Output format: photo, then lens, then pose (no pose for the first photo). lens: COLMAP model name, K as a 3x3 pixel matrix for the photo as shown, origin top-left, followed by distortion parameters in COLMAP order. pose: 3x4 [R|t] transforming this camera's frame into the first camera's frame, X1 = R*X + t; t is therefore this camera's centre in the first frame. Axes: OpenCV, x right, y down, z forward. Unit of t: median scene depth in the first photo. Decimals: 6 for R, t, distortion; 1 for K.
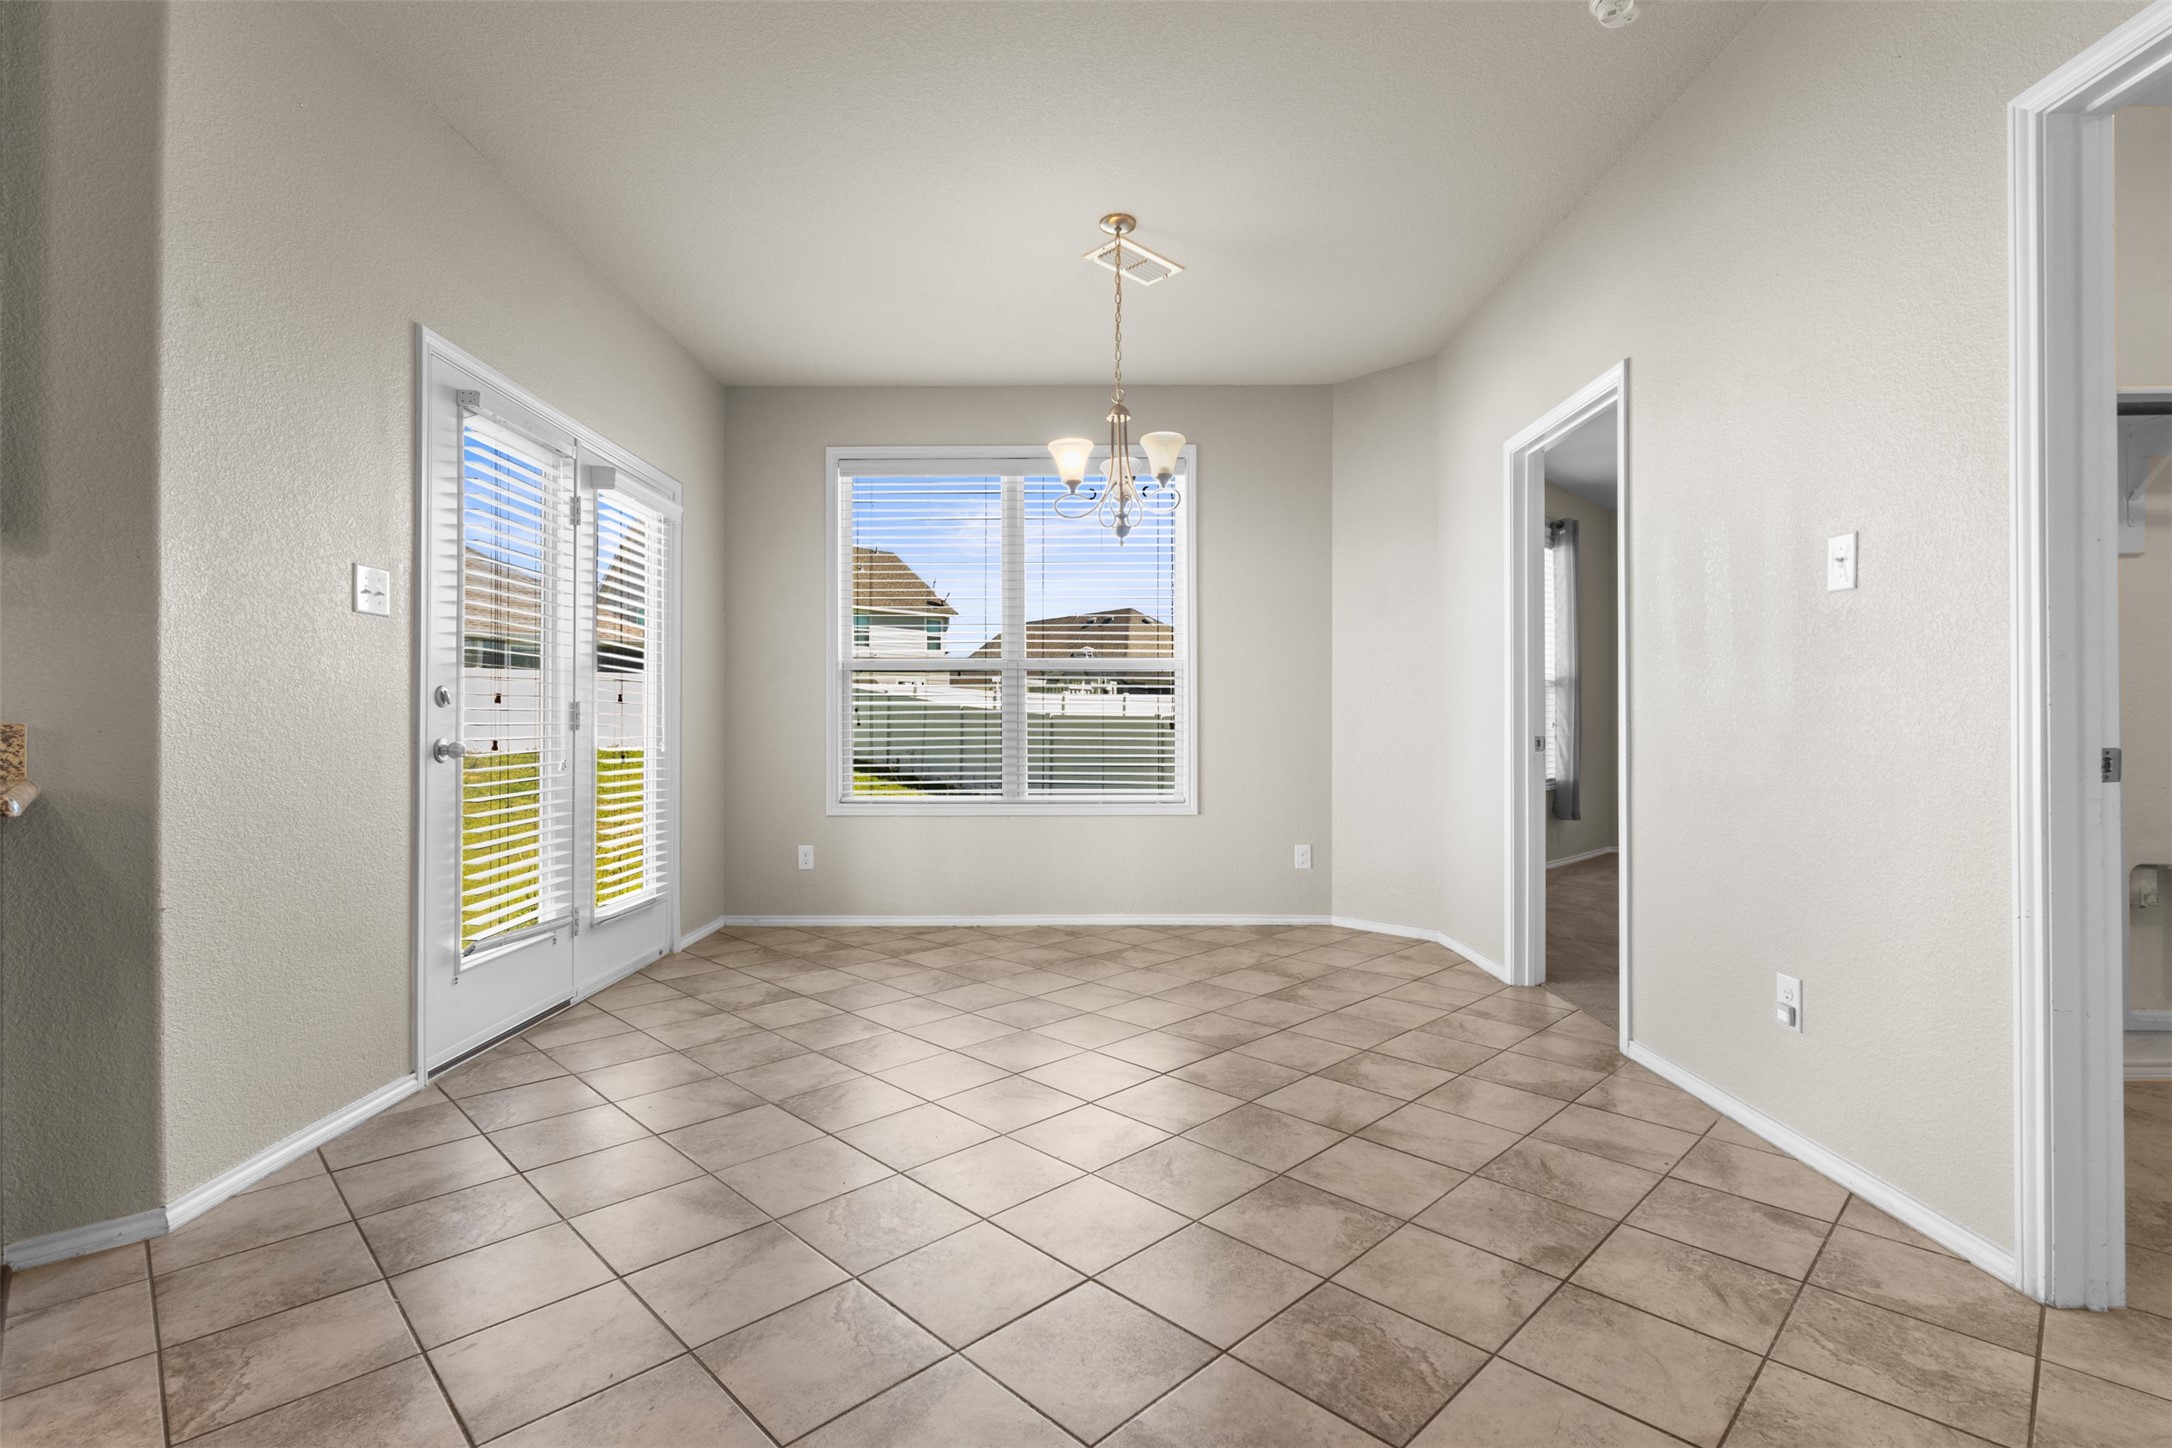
lens RADIAL K [[1001.0, 0, 1087.5], [0, 1001.0, 723.5], [0, 0, 1]] dist [0.005244, -0.000914]
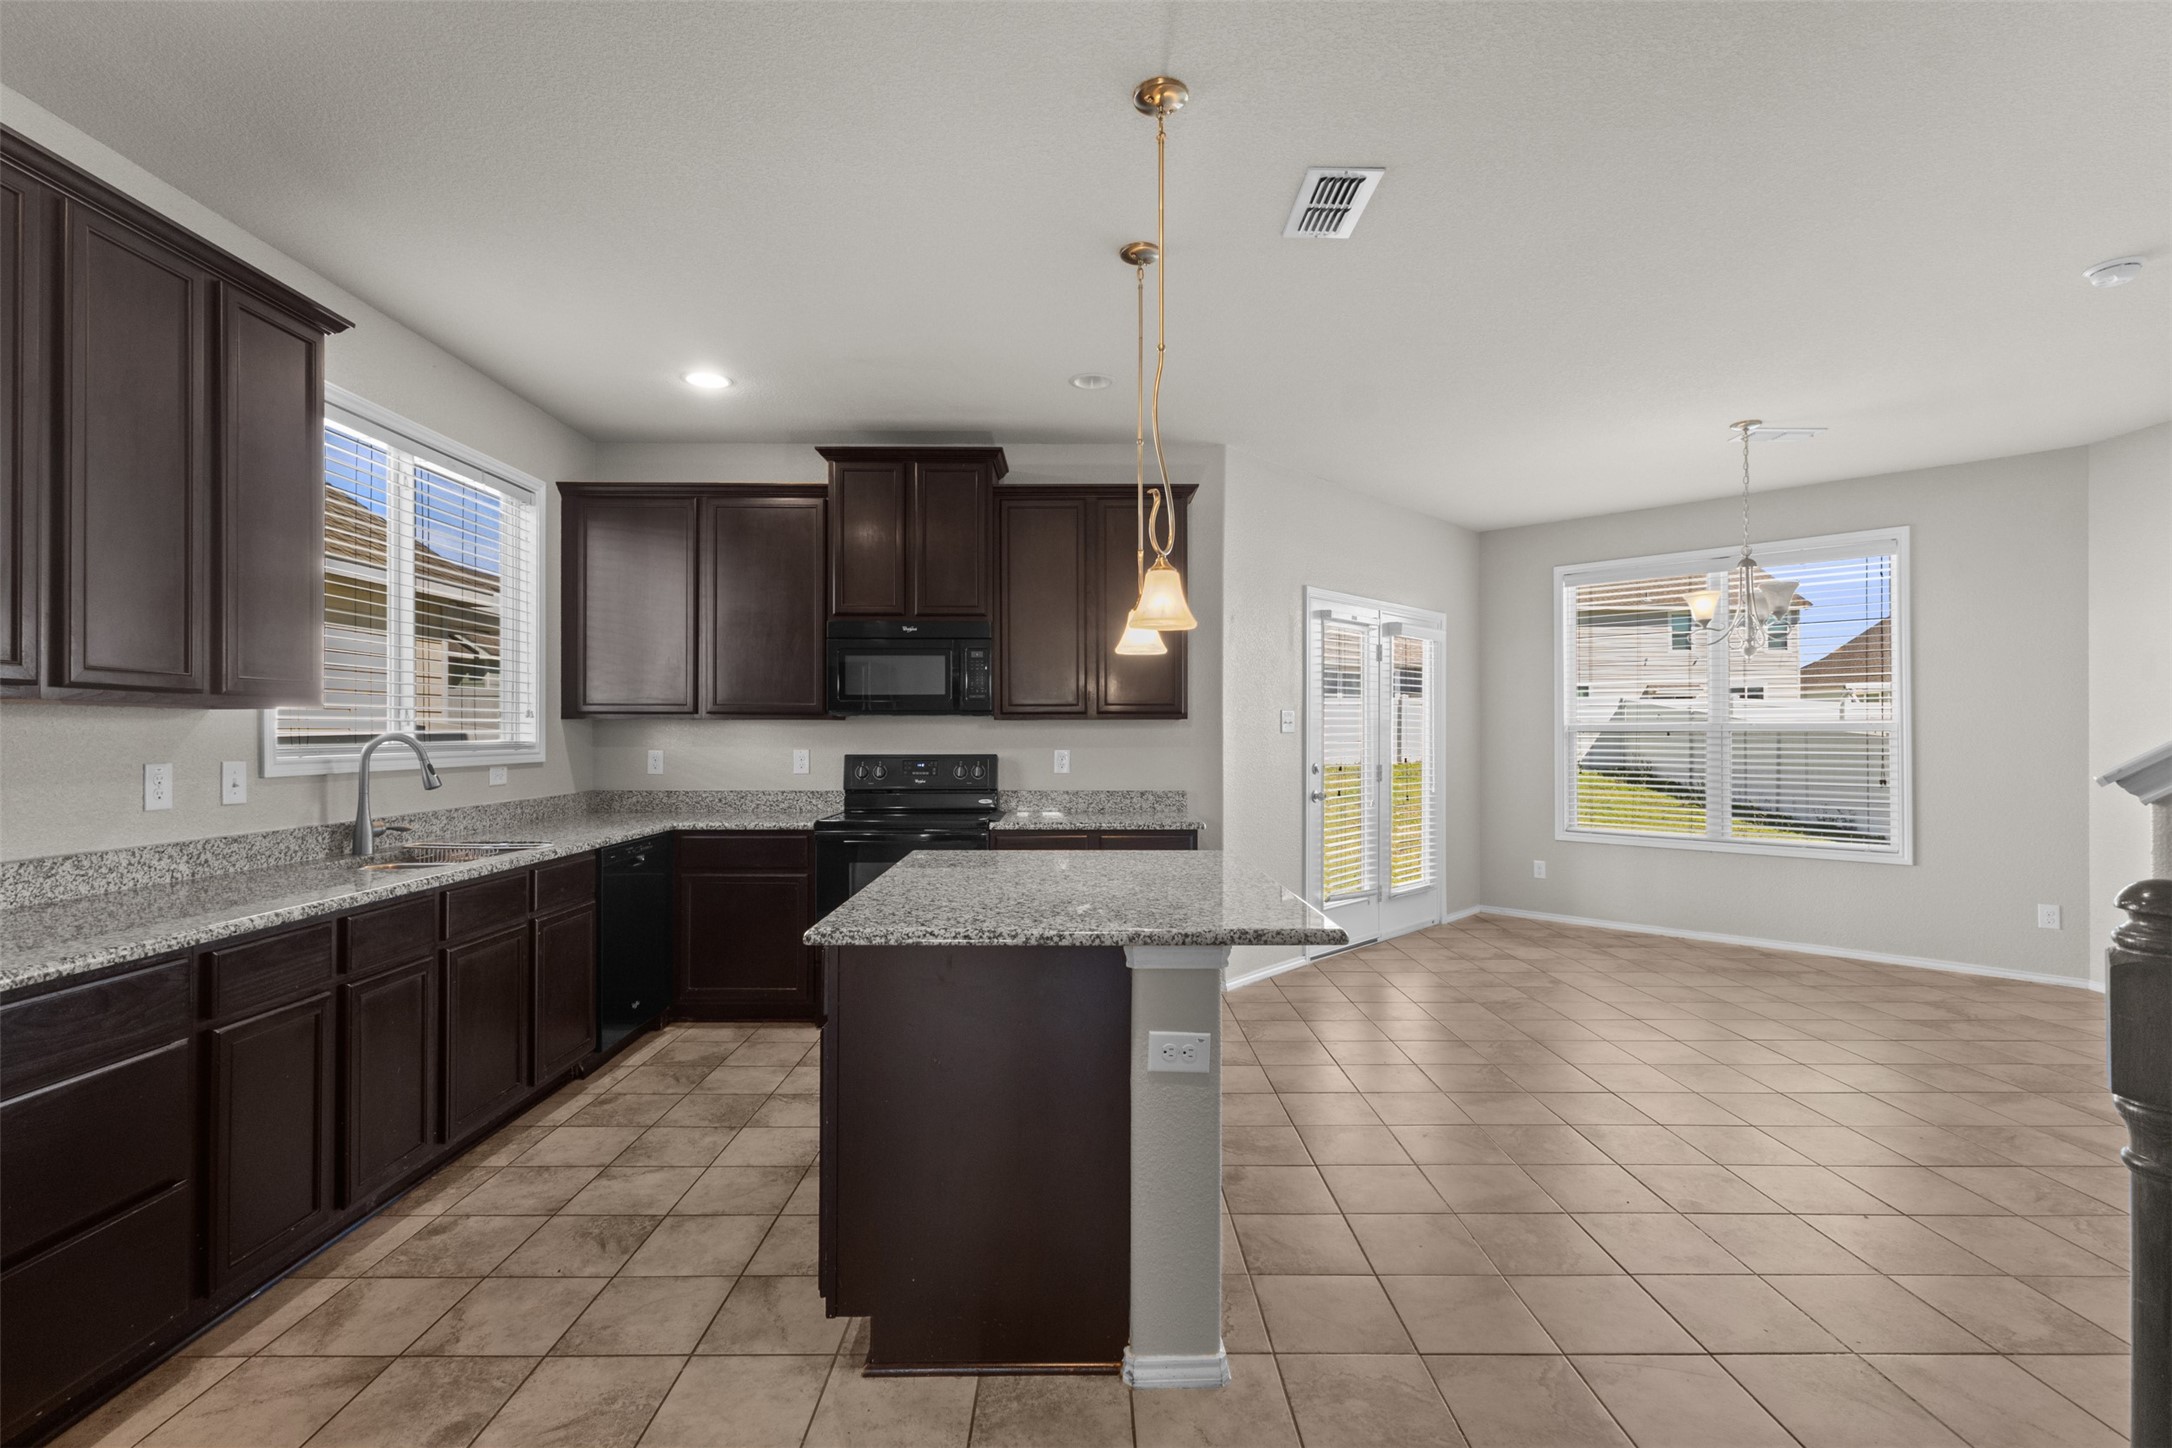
lens RADIAL K [[1001.0, 0, 1084.6], [0, 1001.0, 727.8], [0, 0, 1]] dist [0.005244, -0.000914]
pose [[0.715253, -0.002487, -0.698862, 0.311226], [0.002828, 0.999996, -0.000664, -0.081714], [0.698860, -0.001501, 0.715257, -0.552792]]
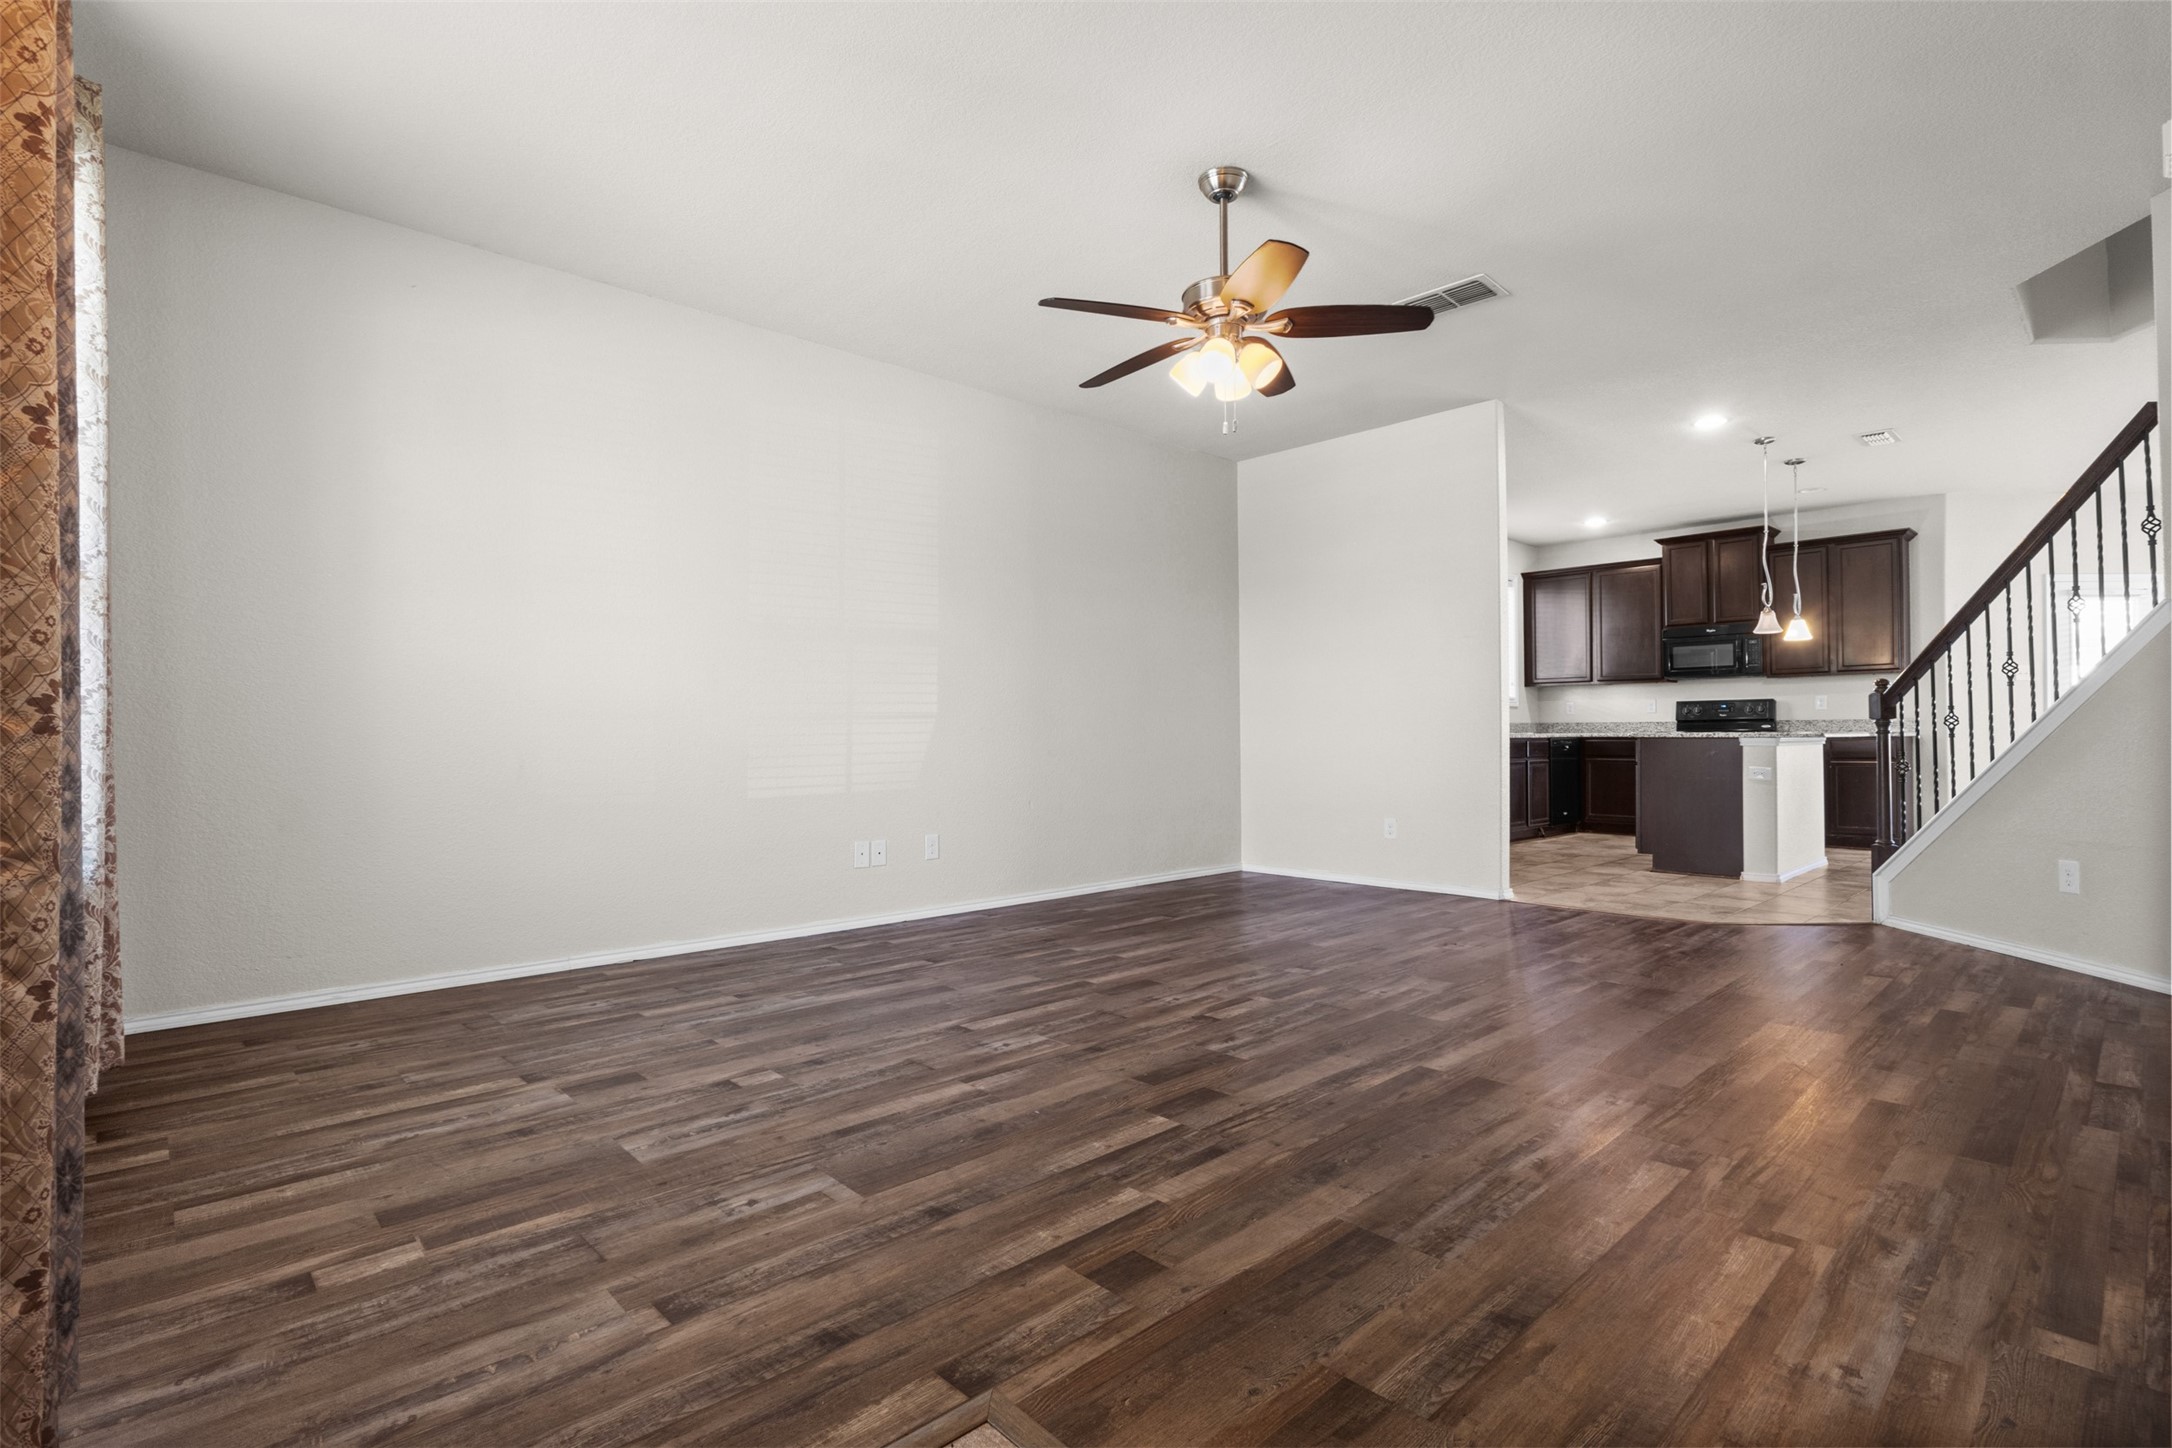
lens RADIAL K [[1056.3, 0, 1086.8], [0, 1056.3, 722.4], [0, 0, 1]] dist [-0.000130, 0.000073]
pose [[-0.019669, -0.009755, -0.999759, 1.746655], [0.011204, 0.999887, -0.009976, 0.013294], [0.999744, -0.011397, -0.019557, -1.205660]]
